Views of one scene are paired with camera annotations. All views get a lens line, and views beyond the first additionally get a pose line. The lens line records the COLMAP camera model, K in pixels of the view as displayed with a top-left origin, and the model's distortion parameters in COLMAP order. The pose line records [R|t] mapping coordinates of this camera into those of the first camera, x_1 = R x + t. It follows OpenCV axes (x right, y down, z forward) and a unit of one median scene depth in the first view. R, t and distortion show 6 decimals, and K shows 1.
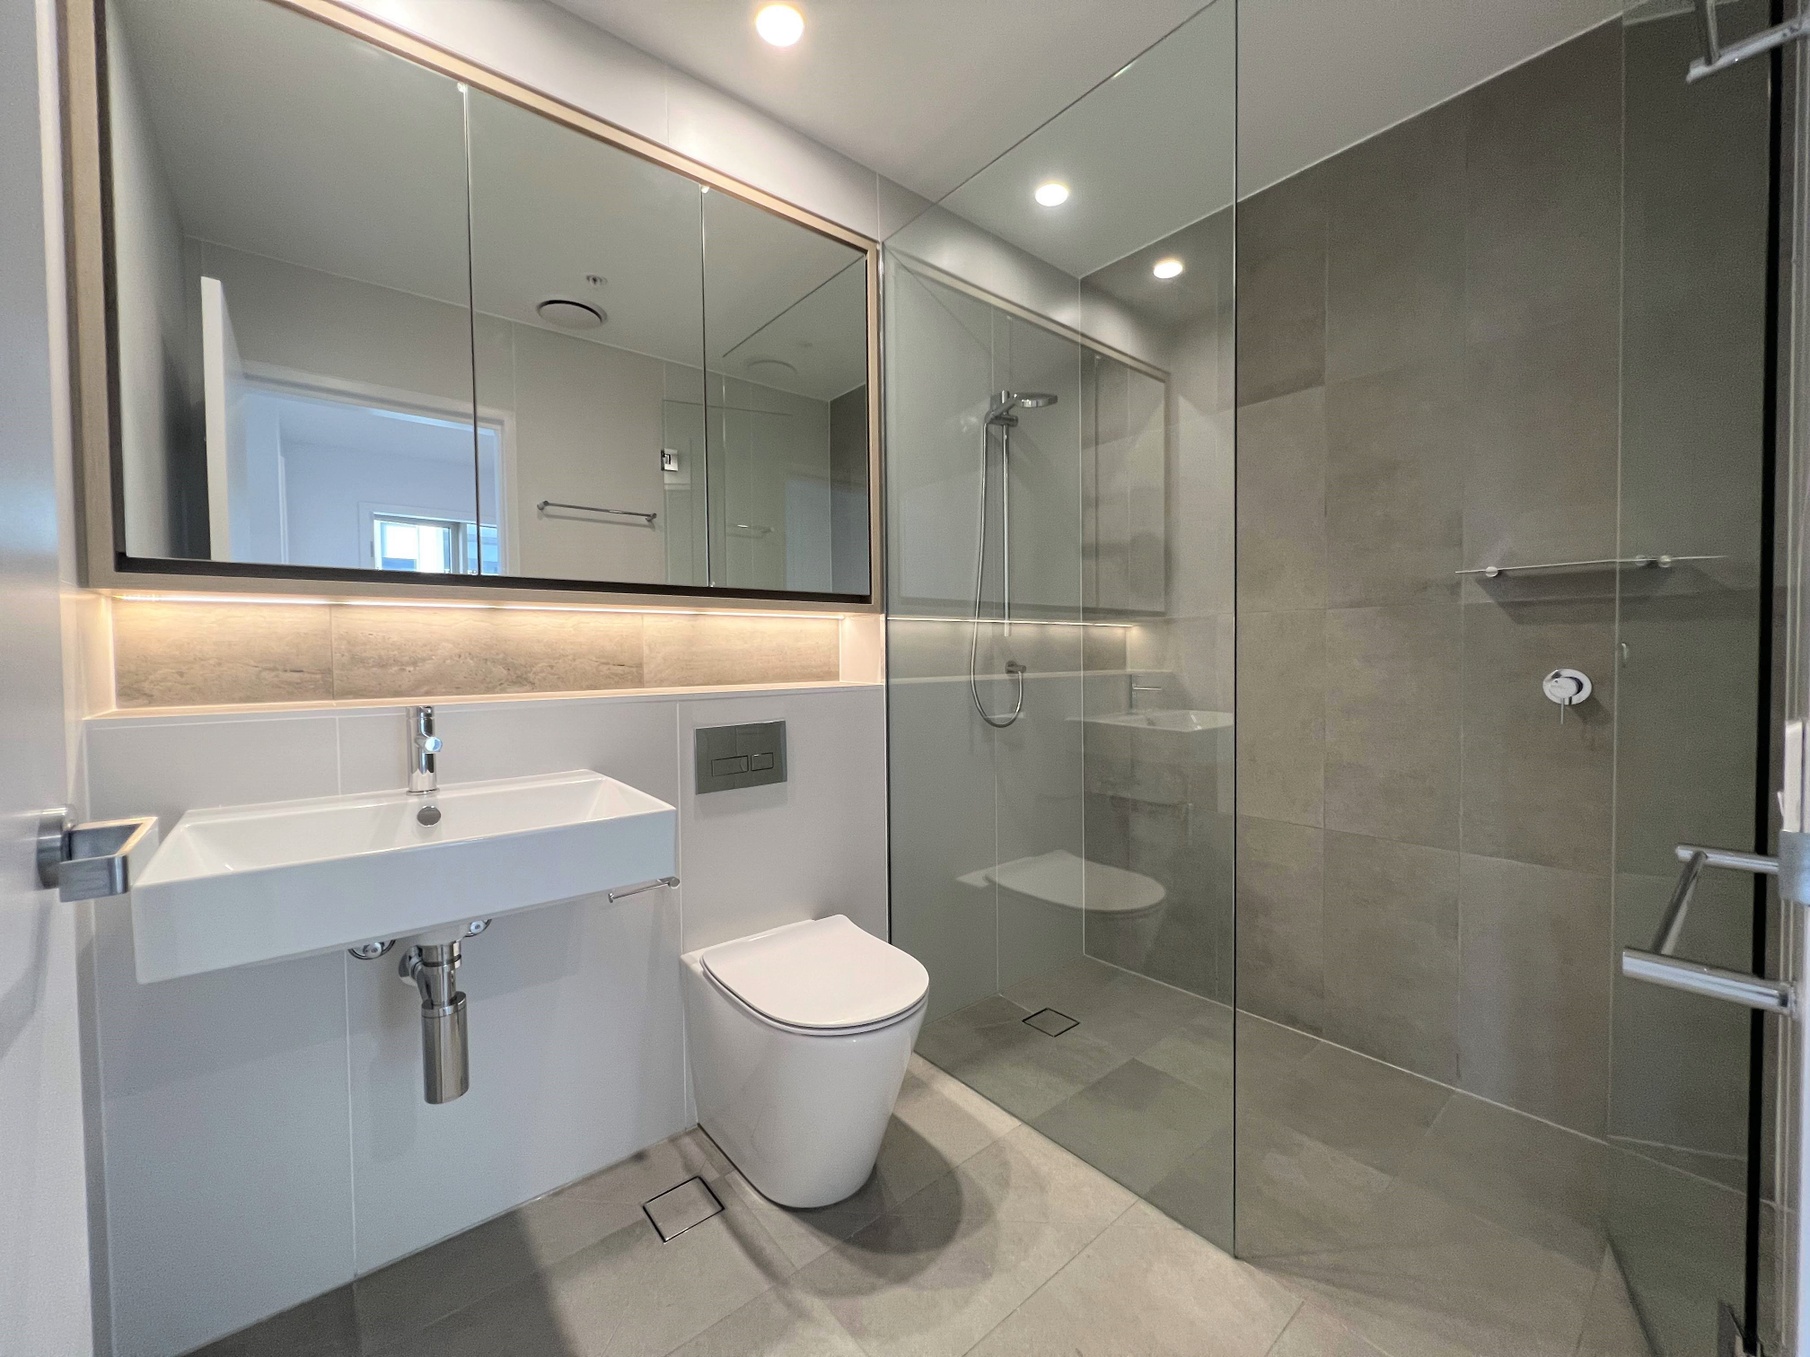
lens RADIAL K [[728.7, 0, 896.9], [0, 728.7, 672.8], [0, 0, 1]] dist [-0.002054, -0.000076]
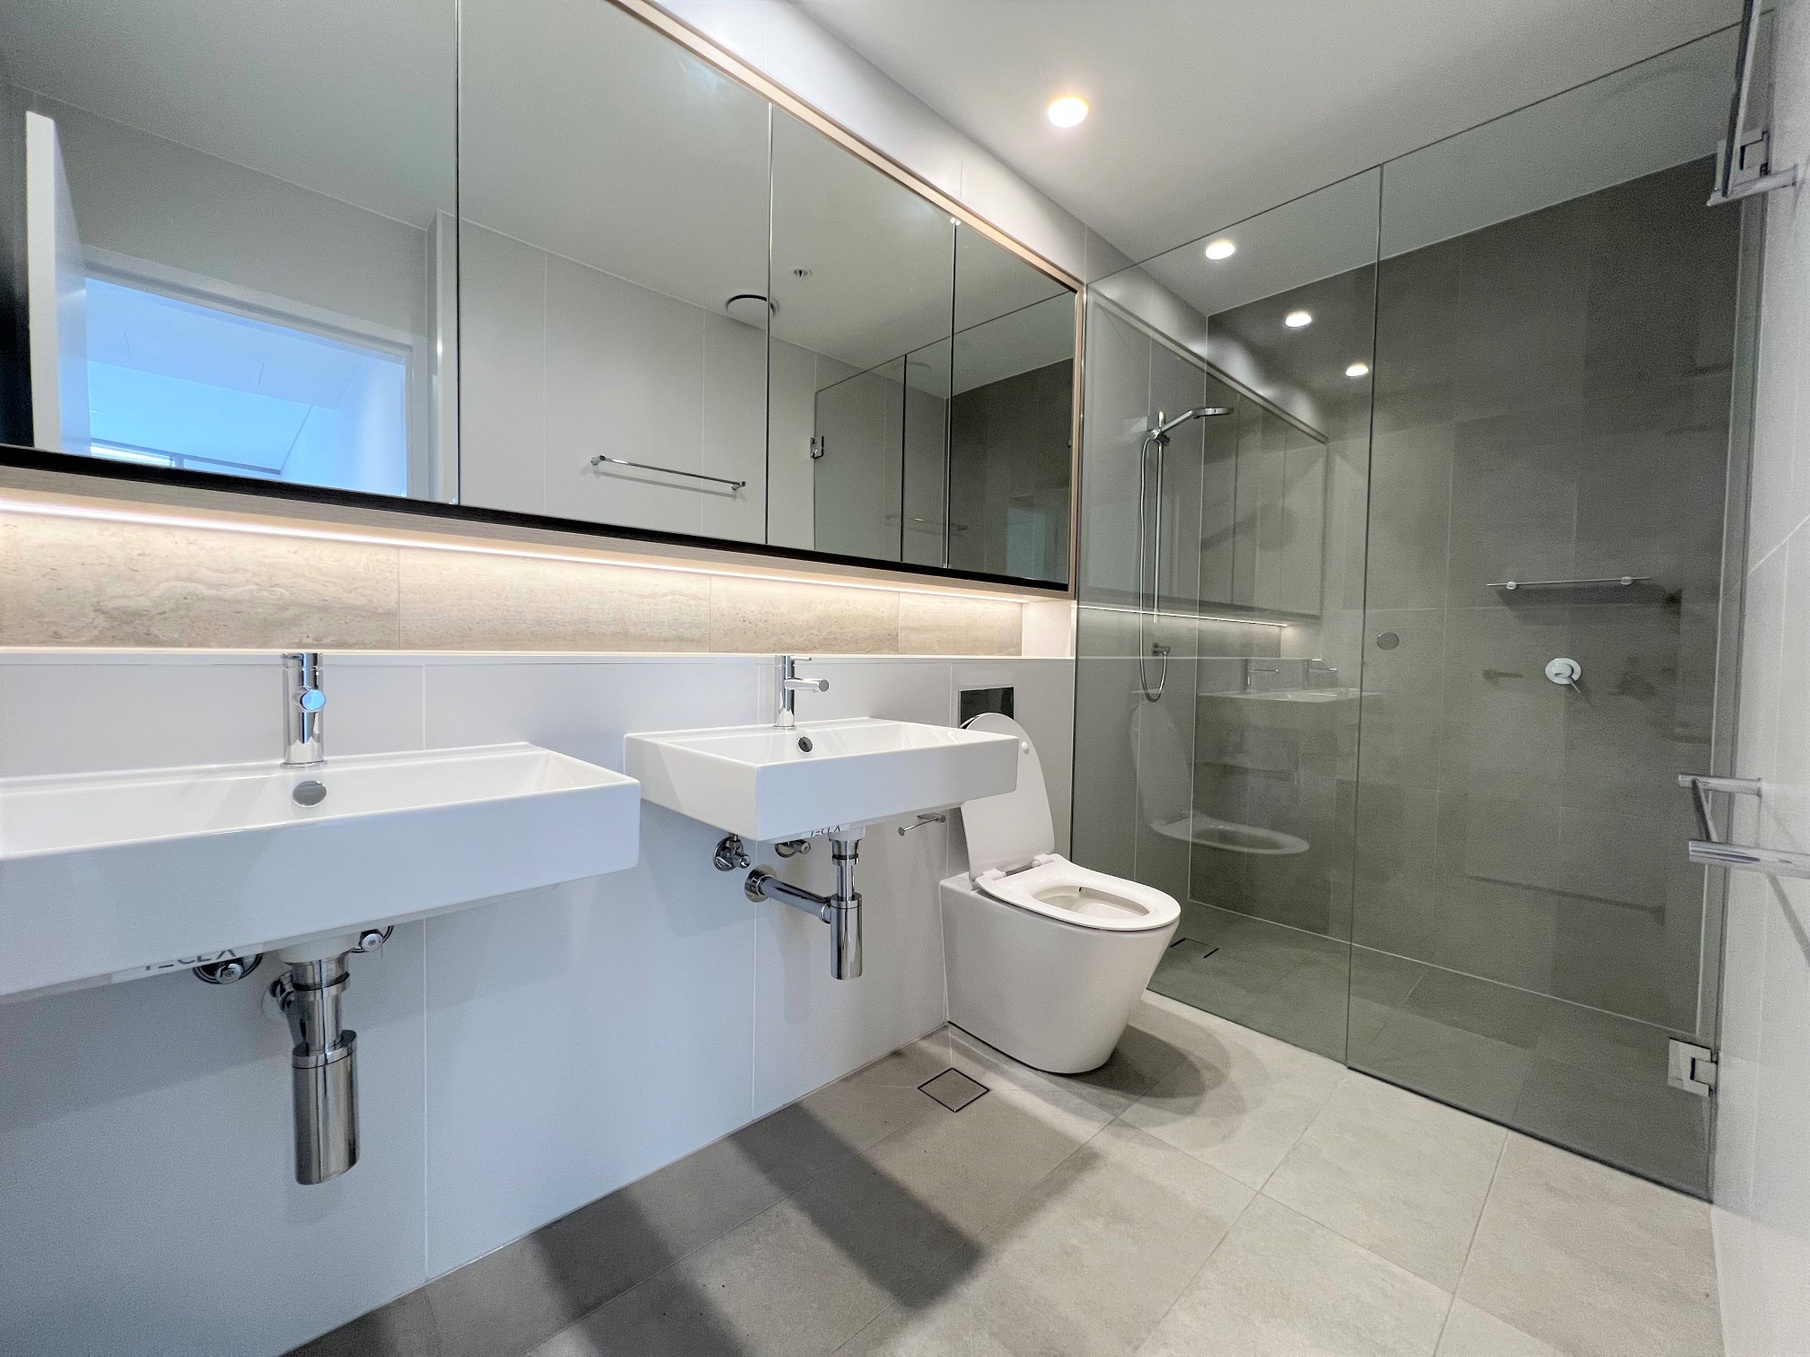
lens RADIAL K [[773.7, 0, 910.3], [0, 773.7, 649.3], [0, 0, 1]] dist [0.020127, -0.000147]
pose [[0.992232, 0.039603, 0.117928, -0.401051], [-0.039307, 0.999215, -0.004831, 0.013849], [-0.118027, 0.000158, 0.993010, -0.198239]]
